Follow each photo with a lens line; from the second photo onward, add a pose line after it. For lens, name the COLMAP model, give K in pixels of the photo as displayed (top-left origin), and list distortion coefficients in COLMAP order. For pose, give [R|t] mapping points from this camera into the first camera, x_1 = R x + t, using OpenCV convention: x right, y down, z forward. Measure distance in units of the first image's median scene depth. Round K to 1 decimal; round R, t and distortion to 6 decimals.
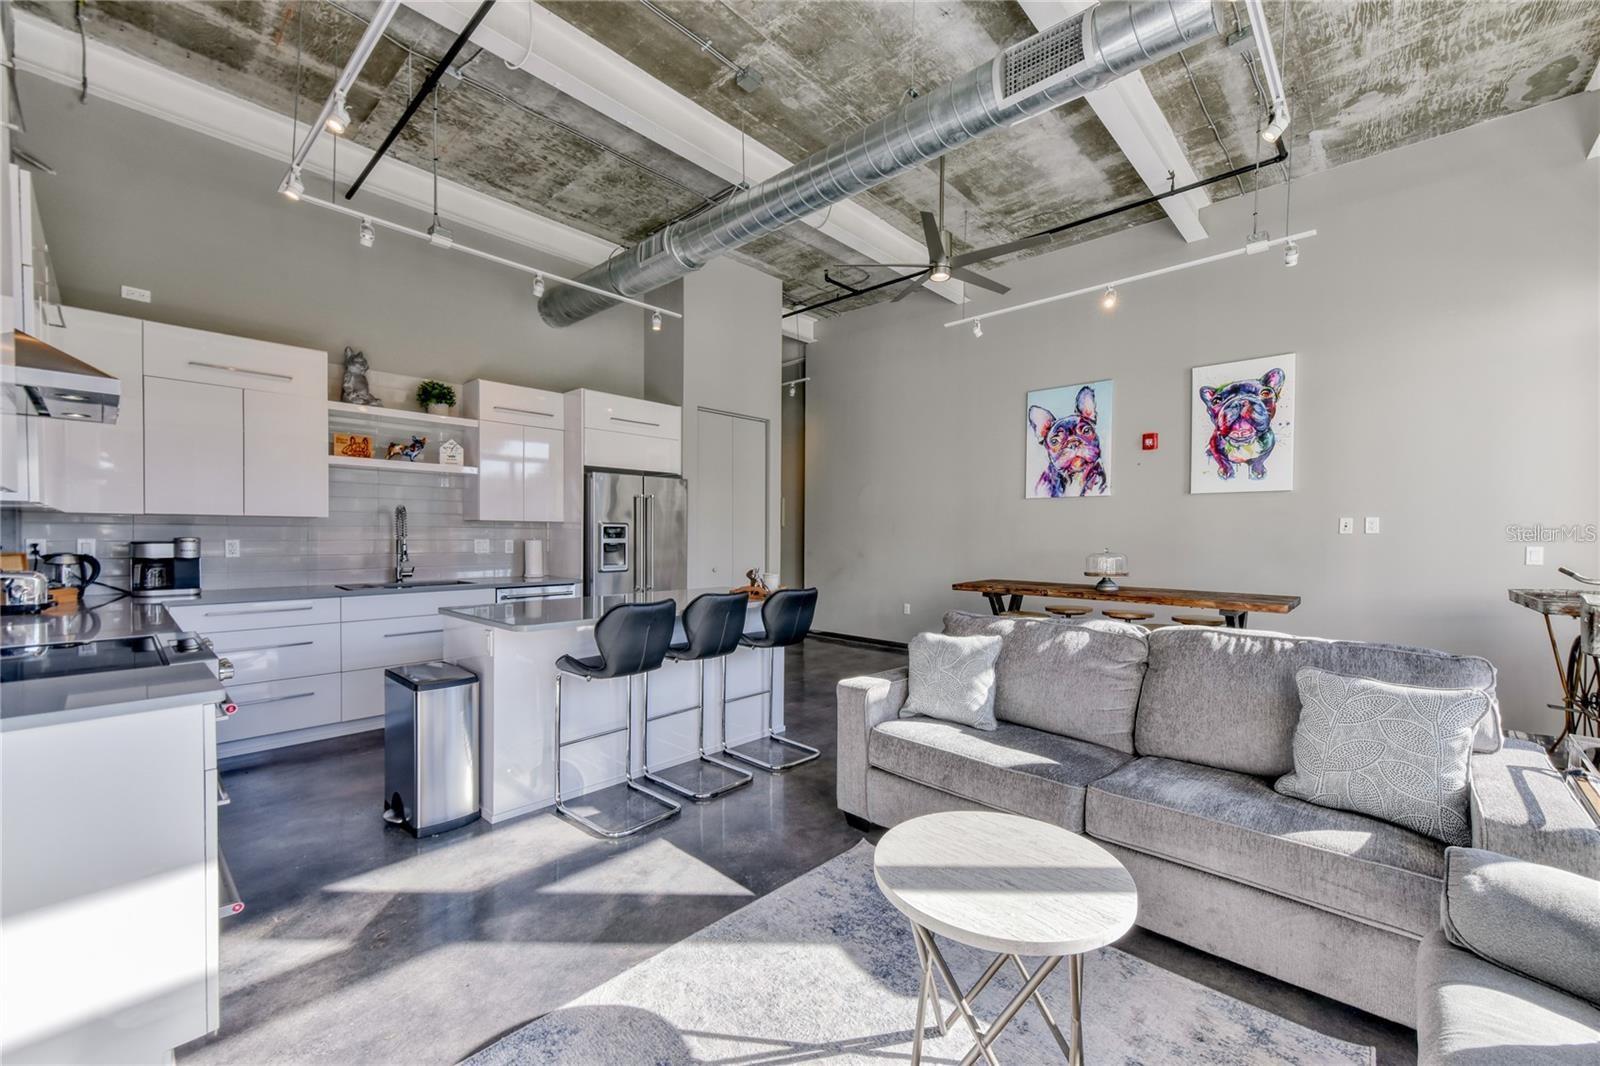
lens RADIAL K [[644.6, 0, 812.8], [0, 644.6, 544.1], [0, 0, 1]] dist [0.003292, 0.000871]
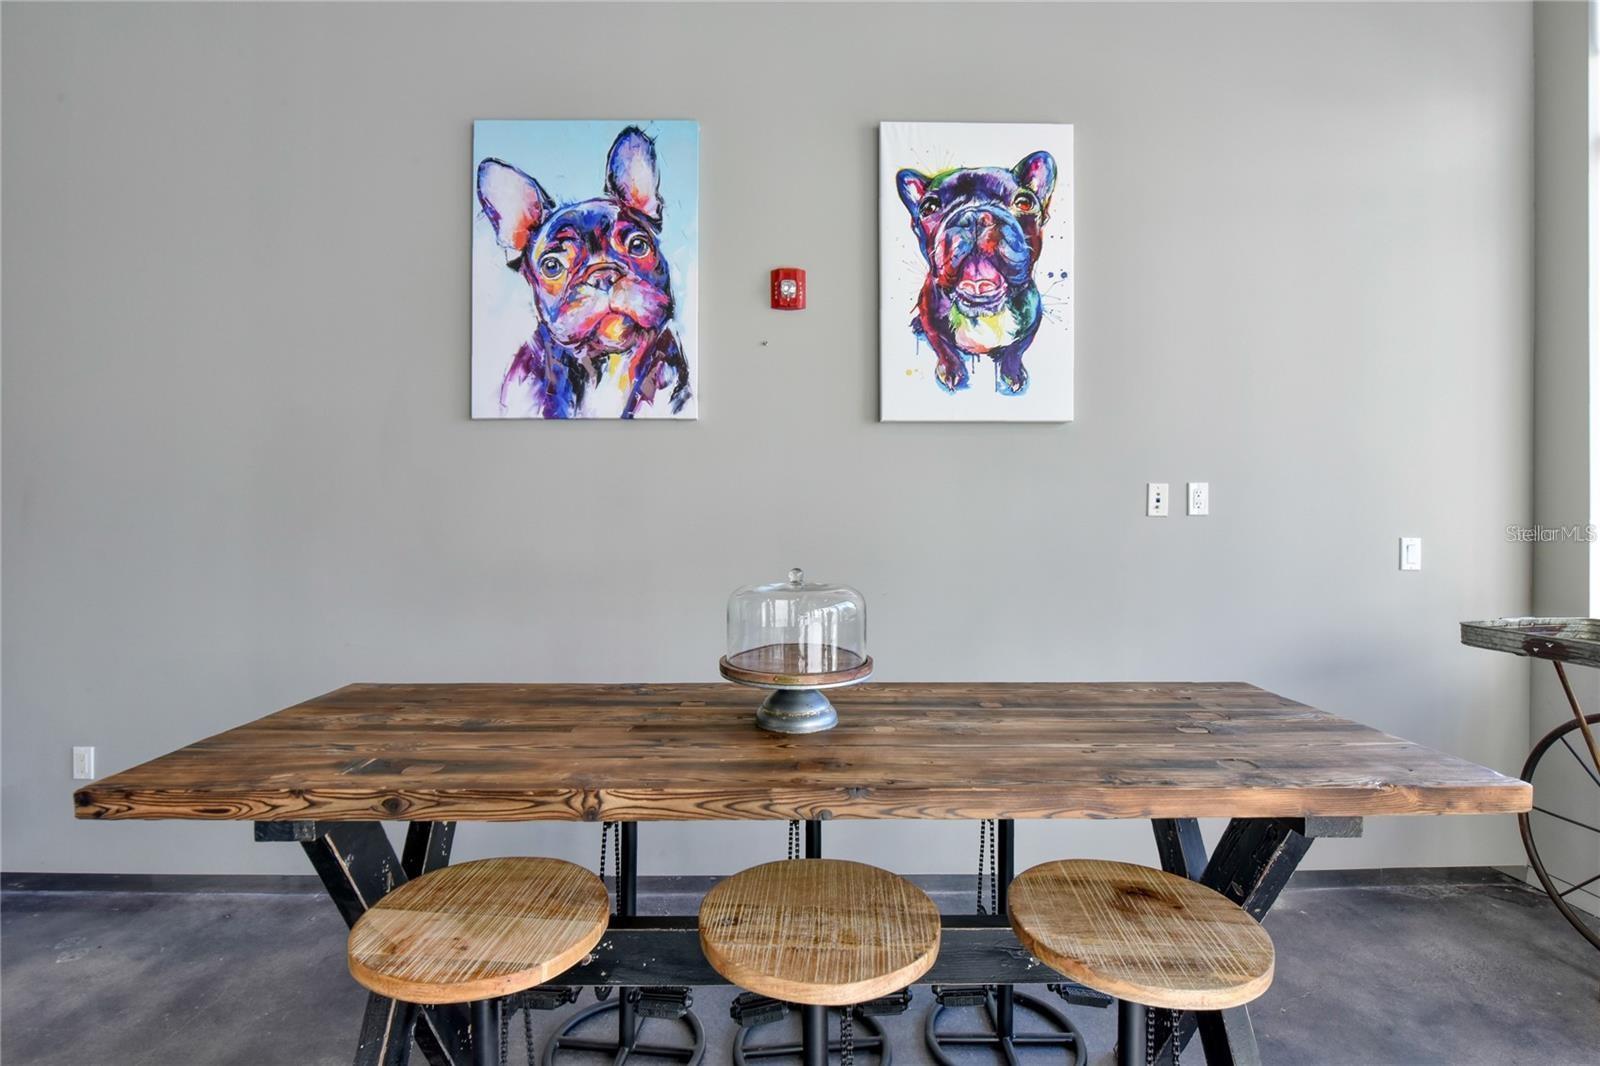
lens RADIAL K [[728.7, 0, 788.5], [0, 728.7, 534.1], [0, 0, 1]] dist [-0.010359, -0.001183]
pose [[0.740885, -0.014987, 0.671465, 0.235371], [0.016131, 0.999860, 0.004518, -0.008235], [-0.671438, 0.007484, 0.741023, 0.729610]]
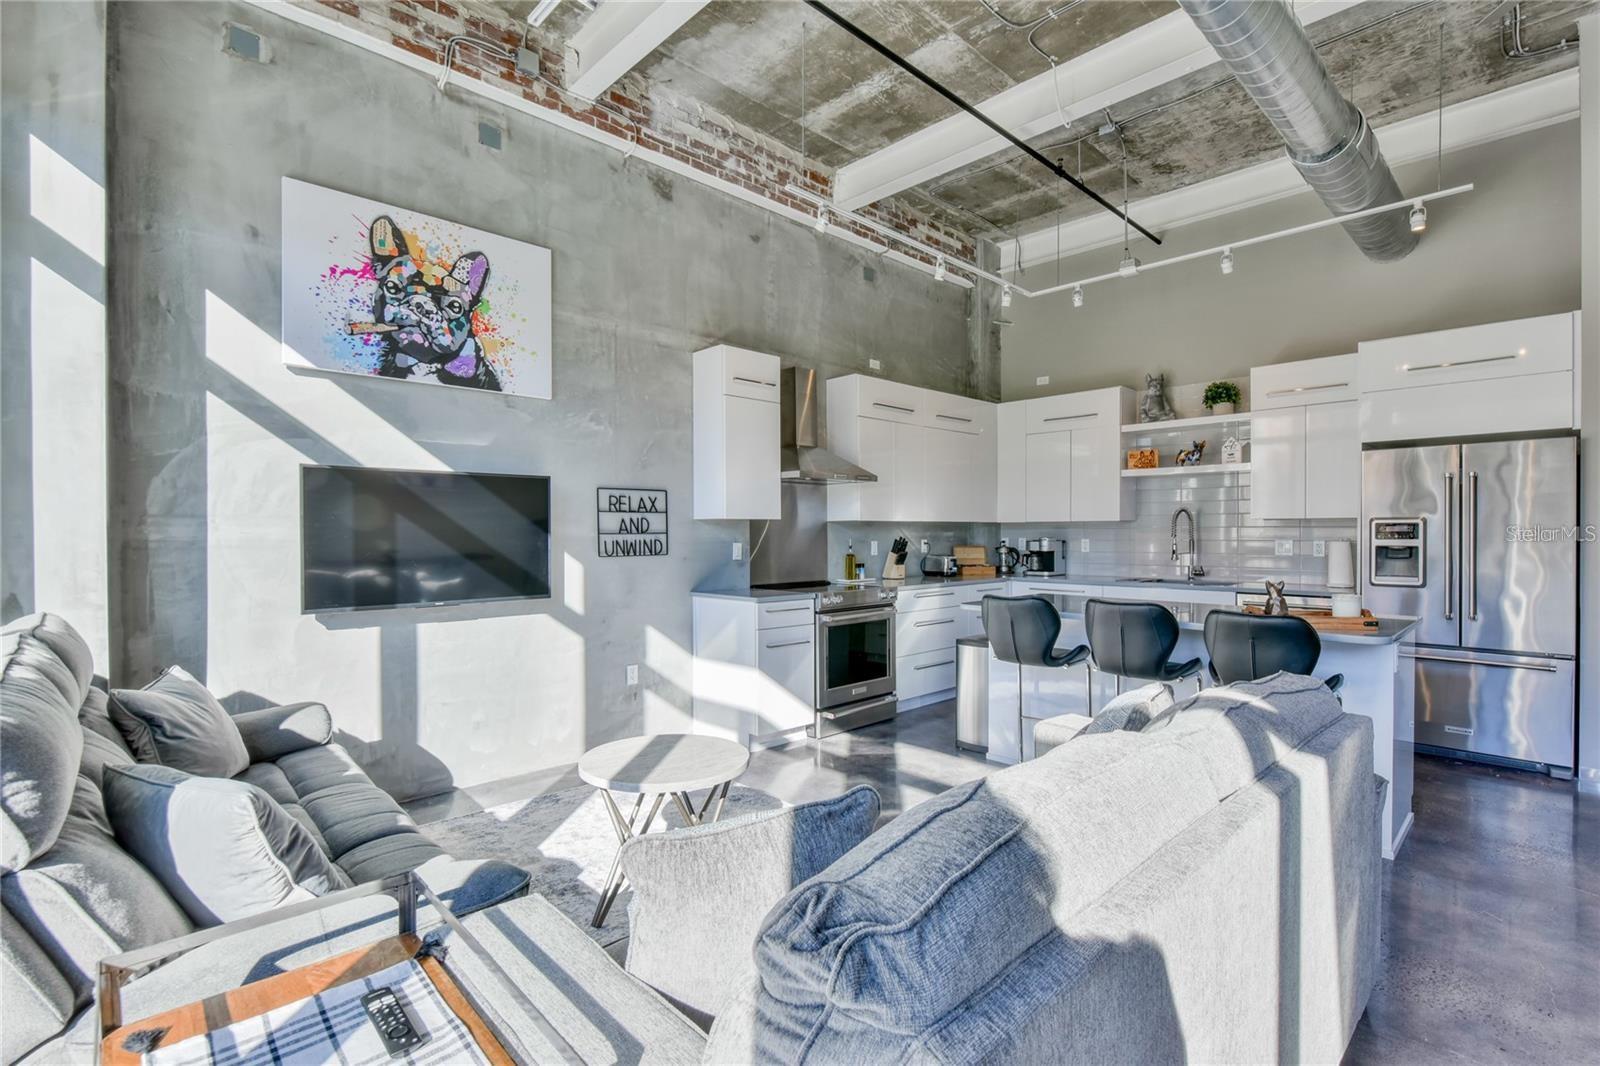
lens RADIAL K [[728.7, 0, 797.0], [0, 728.7, 540.1], [0, 0, 1]] dist [-0.010359, -0.001183]
pose [[-0.068247, 0.004445, -0.997659, 0.563672], [-0.012512, 0.999908, 0.005311, -0.003942], [0.997590, 0.012845, -0.068185, 0.407933]]
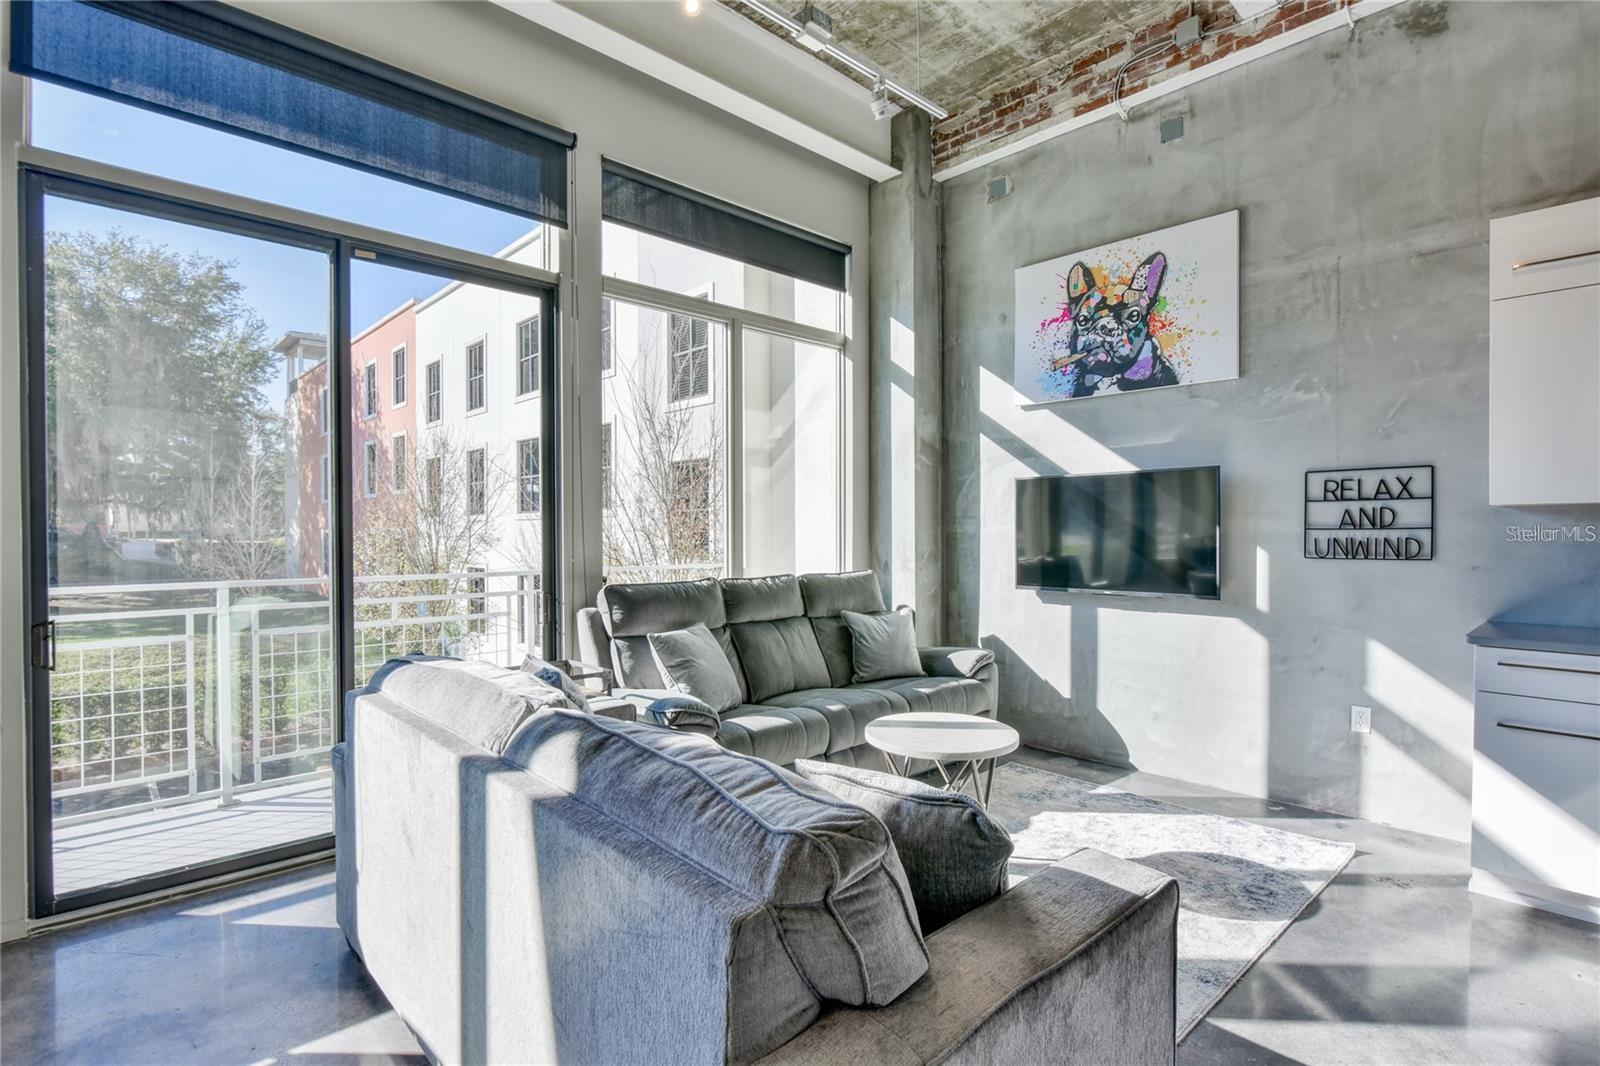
lens RADIAL K [[790.2, 0, 794.0], [0, 790.2, 539.3], [0, 0, 1]] dist [-0.006046, -0.003906]
pose [[-0.996647, -0.005658, 0.081630, 0.145648], [-0.003498, 0.999641, 0.026579, -0.012475], [-0.081752, 0.026204, -0.996308, 0.894750]]
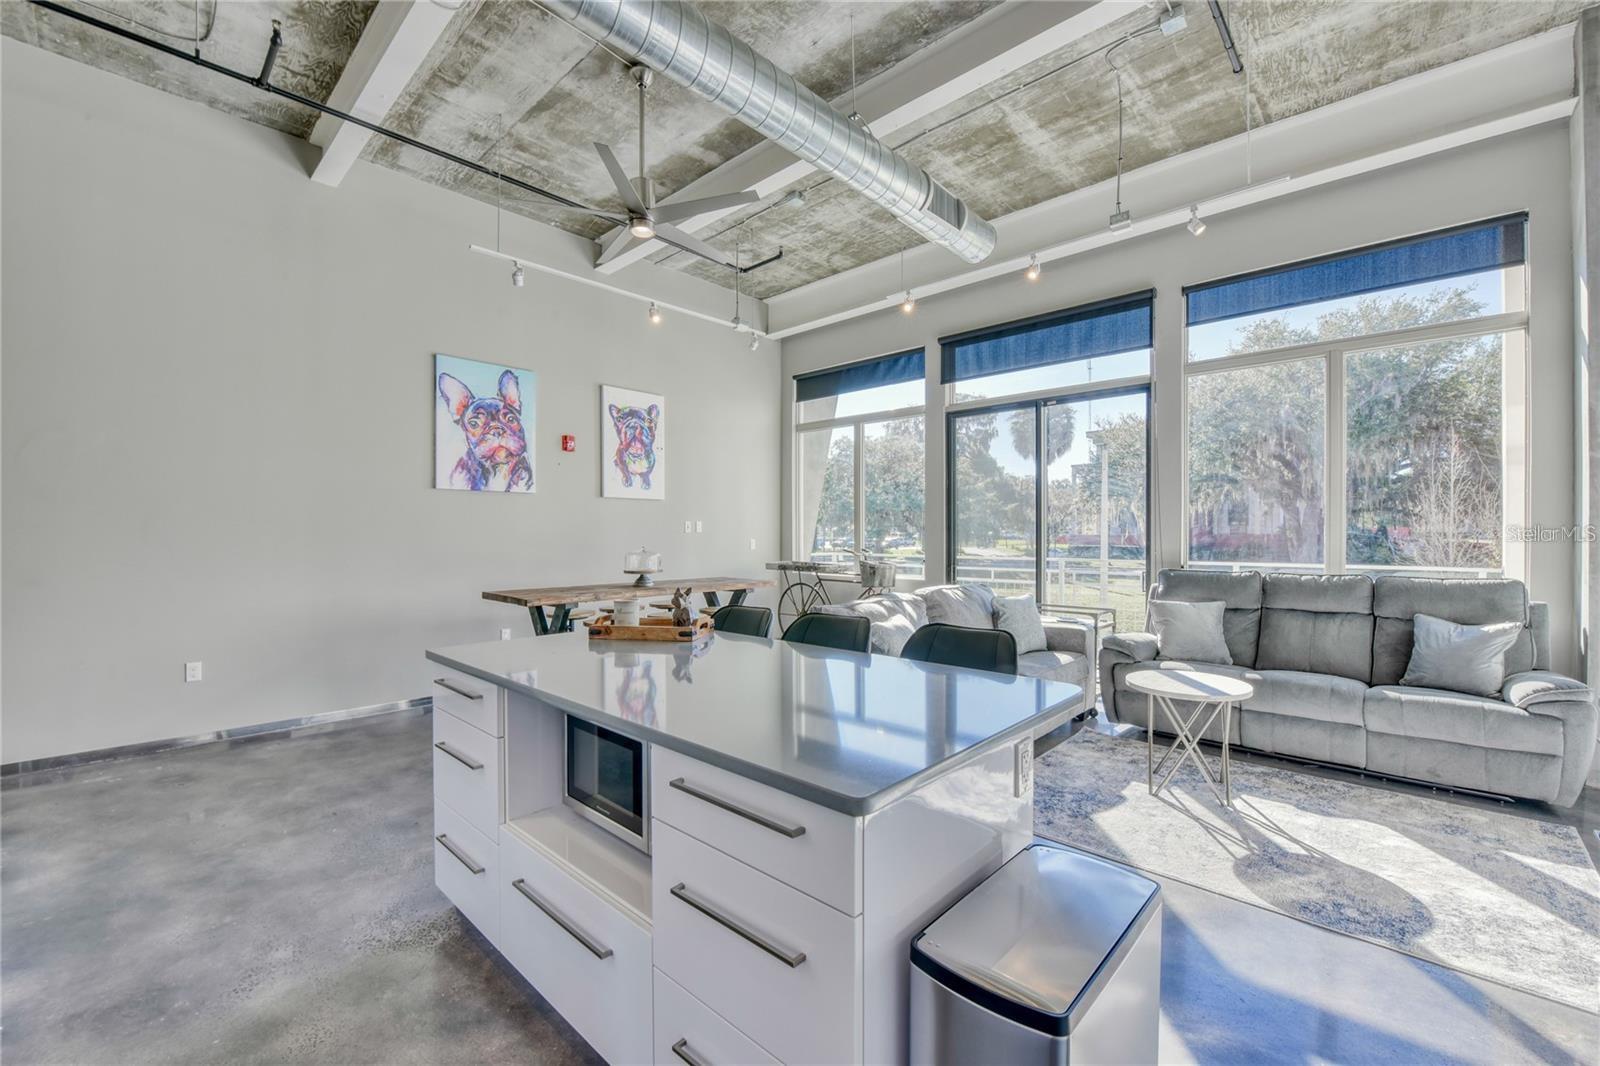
lens RADIAL K [[644.6, 0, 827.4], [0, 644.6, 530.4], [0, 0, 1]] dist [0.003292, 0.000871]
pose [[-0.020985, -0.002250, 0.999777, -0.568066], [0.016628, 0.999858, 0.002599, -0.017910], [-0.999642, 0.016679, -0.020944, 0.673260]]
